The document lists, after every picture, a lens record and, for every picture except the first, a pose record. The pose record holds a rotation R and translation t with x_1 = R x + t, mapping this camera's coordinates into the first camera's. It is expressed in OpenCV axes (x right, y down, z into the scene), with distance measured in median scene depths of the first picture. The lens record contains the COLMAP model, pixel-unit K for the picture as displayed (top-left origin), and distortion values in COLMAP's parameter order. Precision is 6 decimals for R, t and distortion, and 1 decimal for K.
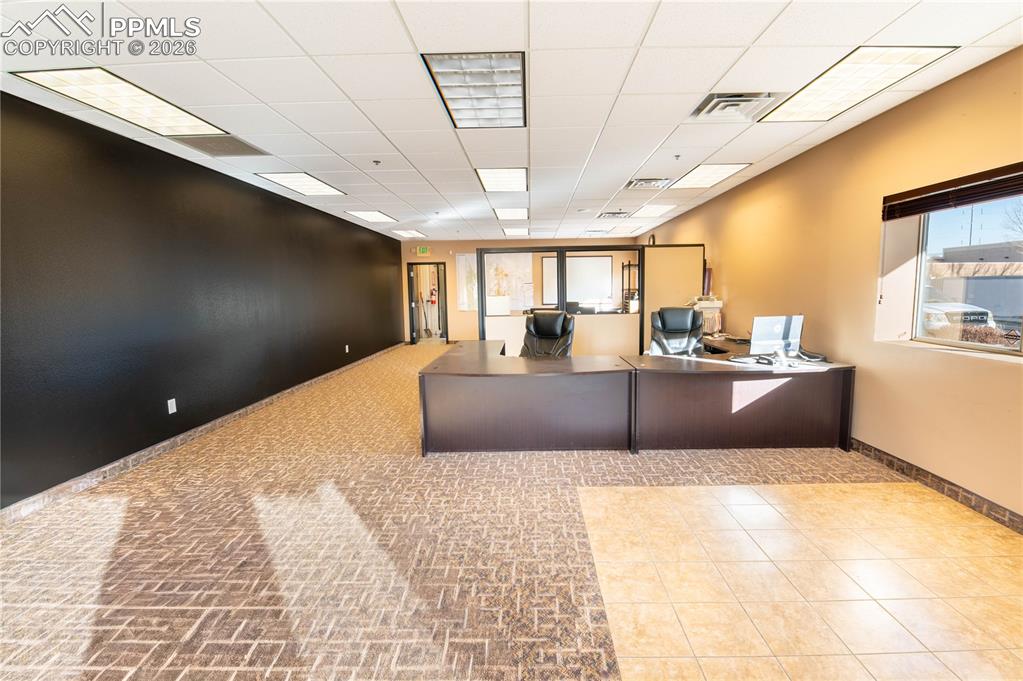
lens RADIAL K [[450.3, 0, 511.0], [0, 450.3, 336.8], [0, 0, 1]] dist [-0.008971, -0.000690]
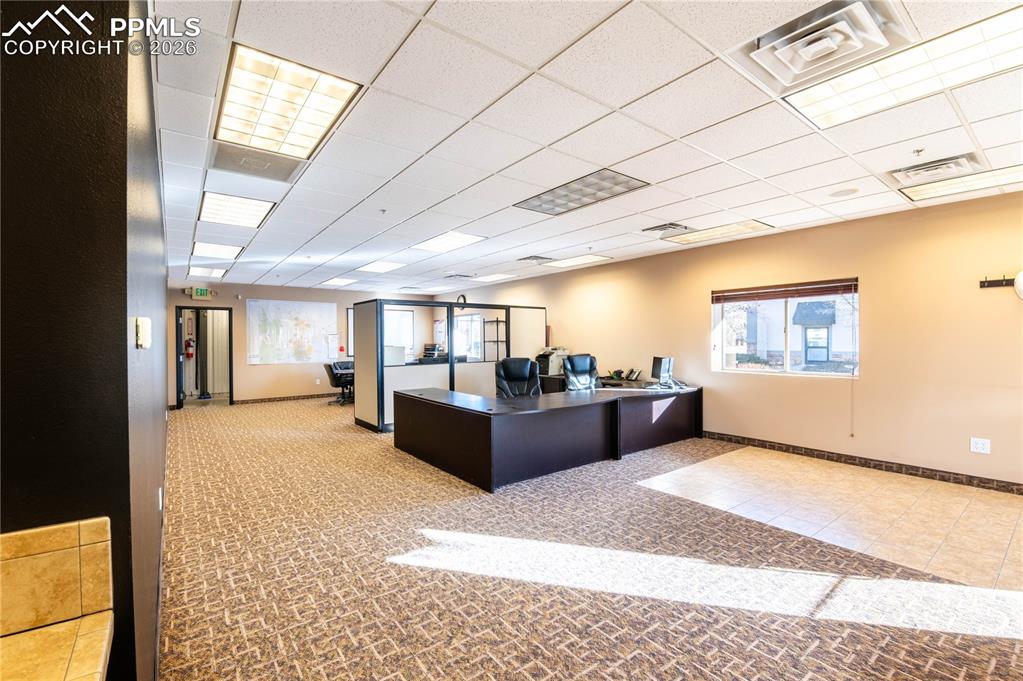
lens RADIAL K [[450.5, 0, 493.8], [0, 450.5, 340.7], [0, 0, 1]] dist [0.000748, -0.009972]
pose [[0.790962, 0.010849, 0.611769, -0.858034], [0.056357, 0.994301, -0.090498, 0.002400], [-0.609264, 0.106058, 0.785843, 0.115299]]
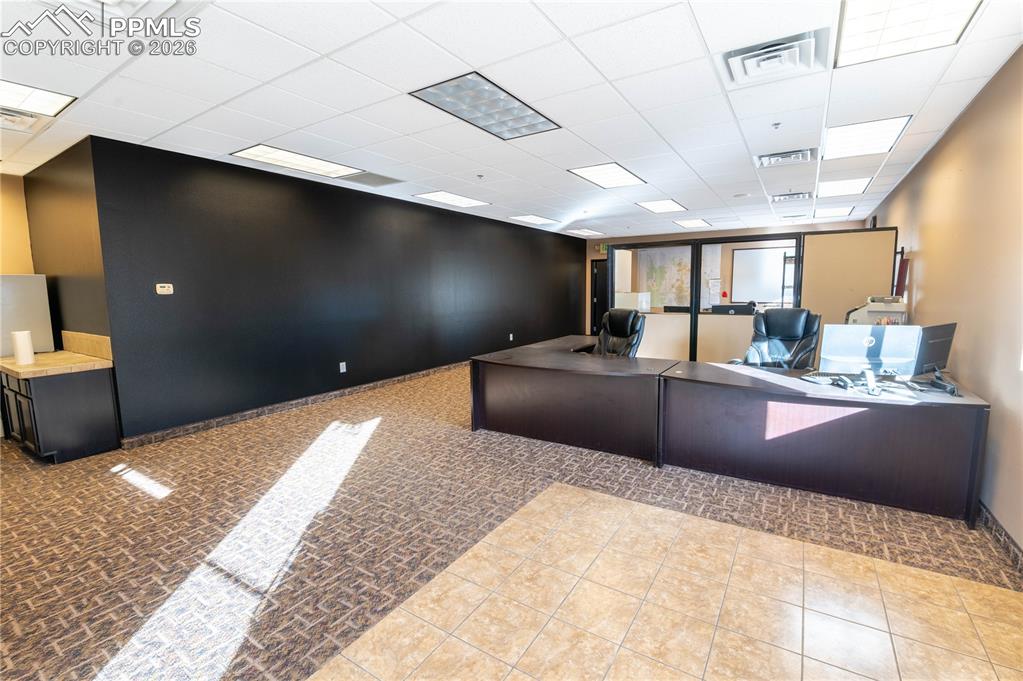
lens RADIAL K [[439.4, 0, 511.5], [0, 439.4, 340.5], [0, 0, 1]] dist [-0.001362, -0.009815]
pose [[0.857397, 0.066970, -0.510279, 0.455296], [-0.055844, 0.997749, 0.037114, -0.013918], [0.511616, -0.003325, 0.859208, 0.078671]]
